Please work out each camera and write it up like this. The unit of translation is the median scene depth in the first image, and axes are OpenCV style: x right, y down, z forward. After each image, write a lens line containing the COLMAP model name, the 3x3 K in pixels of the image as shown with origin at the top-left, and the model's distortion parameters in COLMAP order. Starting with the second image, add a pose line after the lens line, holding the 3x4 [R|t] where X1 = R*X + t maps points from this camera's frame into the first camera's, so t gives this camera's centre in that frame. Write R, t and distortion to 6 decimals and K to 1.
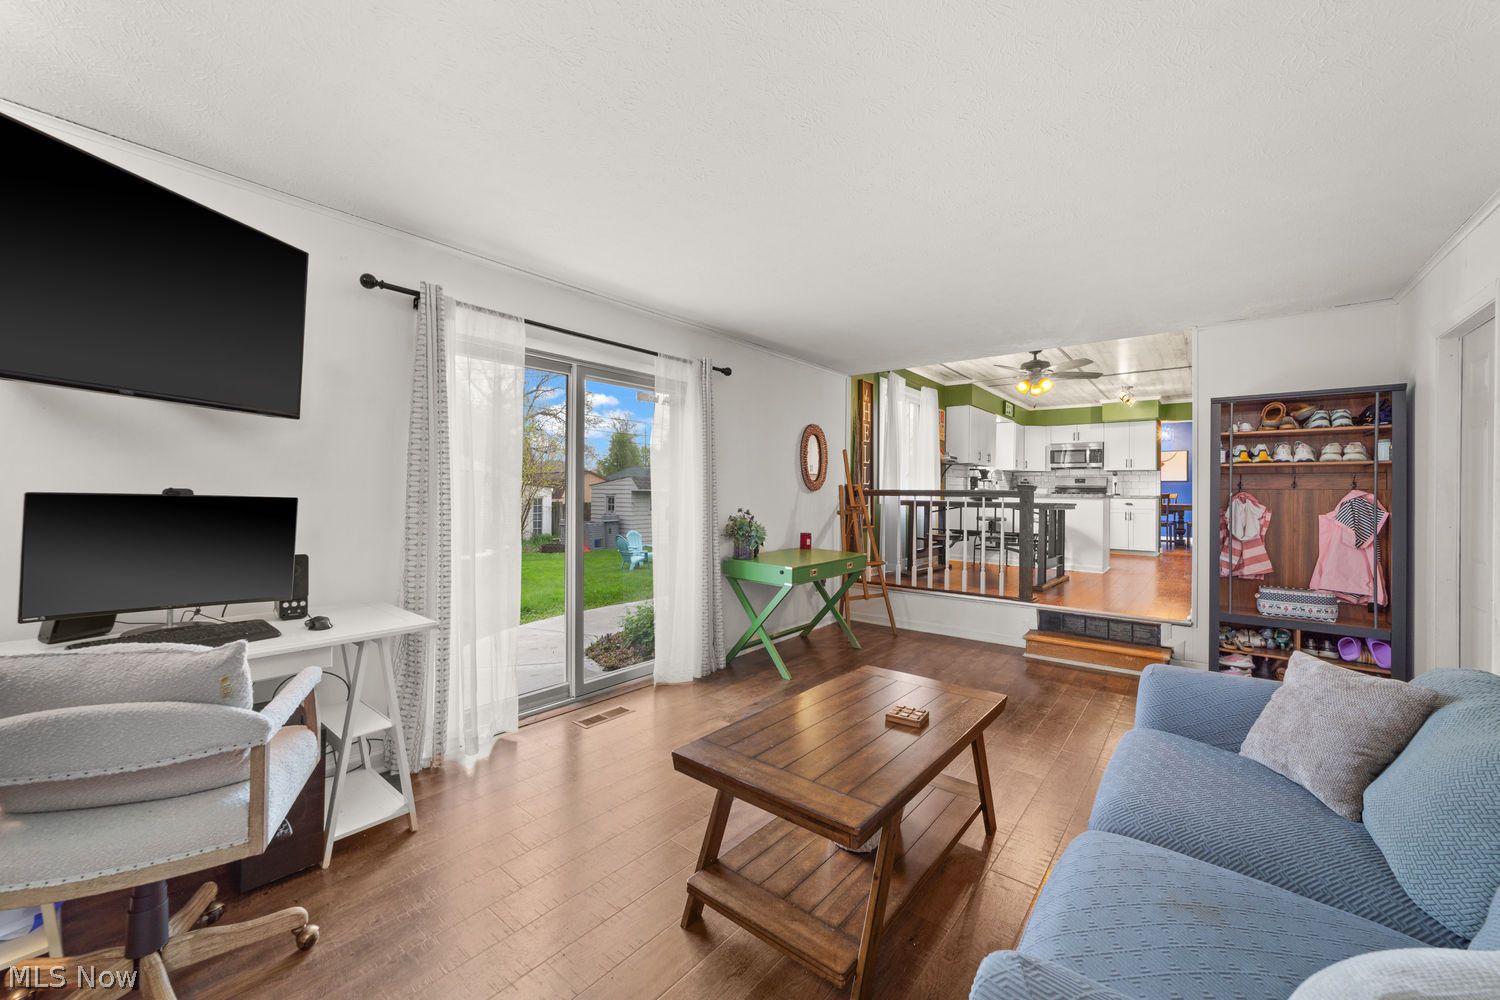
lens RADIAL K [[577.8, 0, 740.9], [0, 577.8, 492.8], [0, 0, 1]] dist [-0.011853, 0.004966]
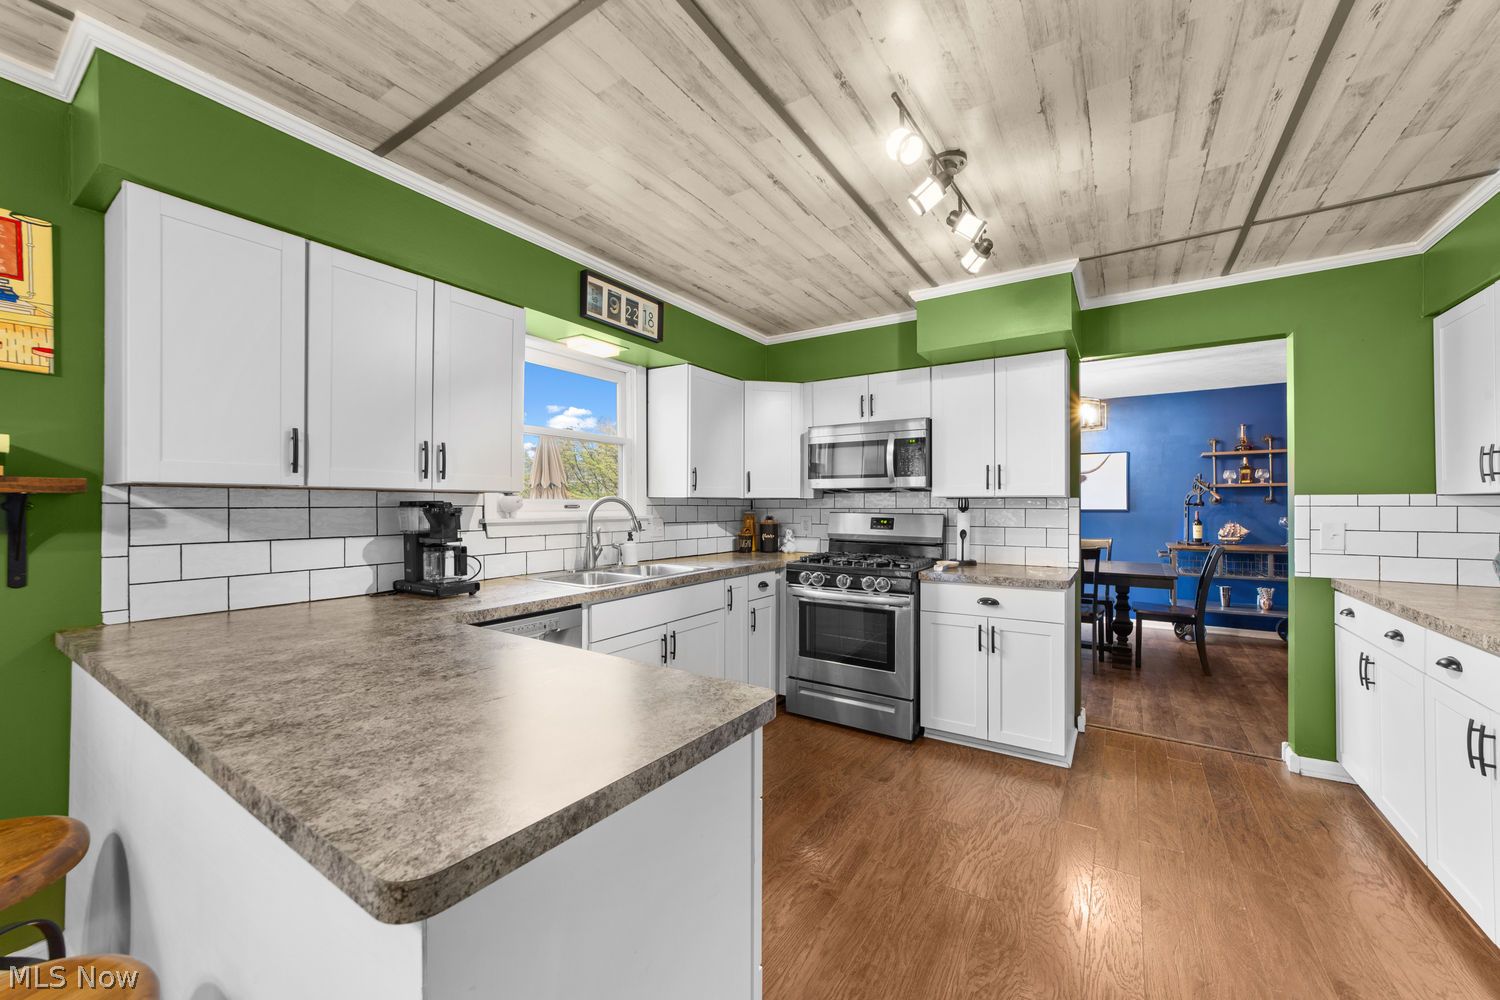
lens RADIAL K [[577.8, 0, 742.2], [0, 577.8, 507.0], [0, 0, 1]] dist [-0.011853, 0.004966]
pose [[0.994830, -0.011595, 0.100889, 0.467271], [0.011726, 0.999931, -0.000696, -0.032878], [-0.100874, 0.001875, 0.994897, 0.640231]]
